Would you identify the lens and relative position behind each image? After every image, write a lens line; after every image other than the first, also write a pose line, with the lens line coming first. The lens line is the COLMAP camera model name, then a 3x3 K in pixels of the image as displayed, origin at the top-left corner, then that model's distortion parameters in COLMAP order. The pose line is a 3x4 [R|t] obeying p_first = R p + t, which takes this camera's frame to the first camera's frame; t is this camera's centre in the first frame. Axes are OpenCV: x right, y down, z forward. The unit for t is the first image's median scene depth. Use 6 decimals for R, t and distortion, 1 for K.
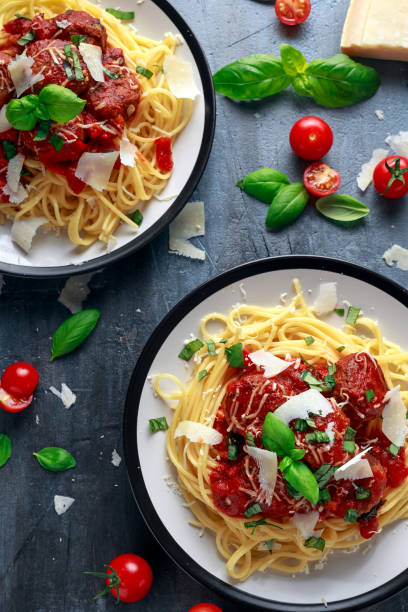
lens RADIAL K [[913.4, 0, 204.0], [0, 913.4, 306.0], [0, 0, 1]] dist [-0.025088, -0.028457]
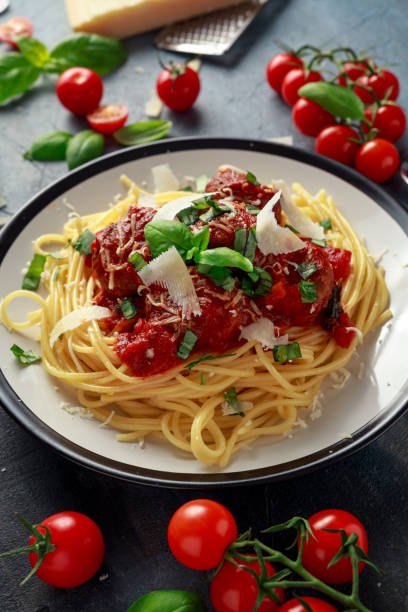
lens RADIAL K [[913.4, 0, 204.0], [0, 913.4, 306.0], [0, 0, 1]] dist [-0.025088, -0.028457]
pose [[0.893207, -0.351612, 0.280269, -0.111982], [0.448298, 0.744602, -0.494567, 0.516043], [-0.034793, 0.567395, 0.822711, 0.374168]]
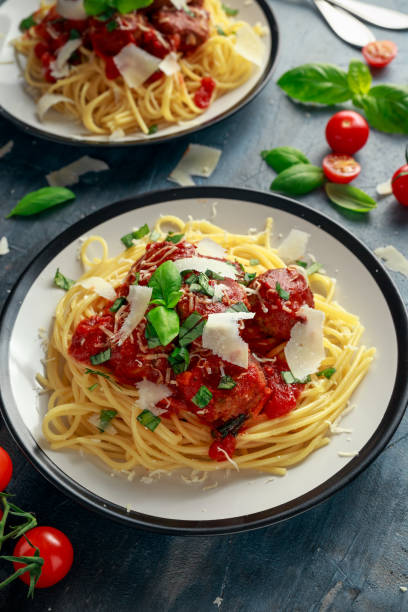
lens RADIAL K [[913.4, 0, 204.0], [0, 913.4, 306.0], [0, 0, 1]] dist [-0.025088, -0.028457]
pose [[0.896923, 0.343509, -0.278444, 0.331554], [-0.434393, 0.802190, -0.409627, 0.455997], [0.082655, 0.488358, 0.868720, 0.233706]]
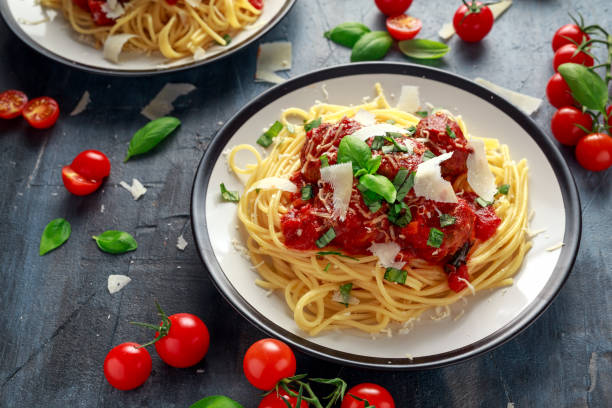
lens RADIAL K [[946.1, 0, 306.0], [0, 946.1, 204.0], [0, 0, 1]] dist [-0.015819, -0.071442]
pose [[0.999173, 0.025552, -0.031642, 0.058165], [-0.037866, 0.868337, -0.494527, 0.609187], [0.014840, 0.495316, 0.868586, 0.161977]]
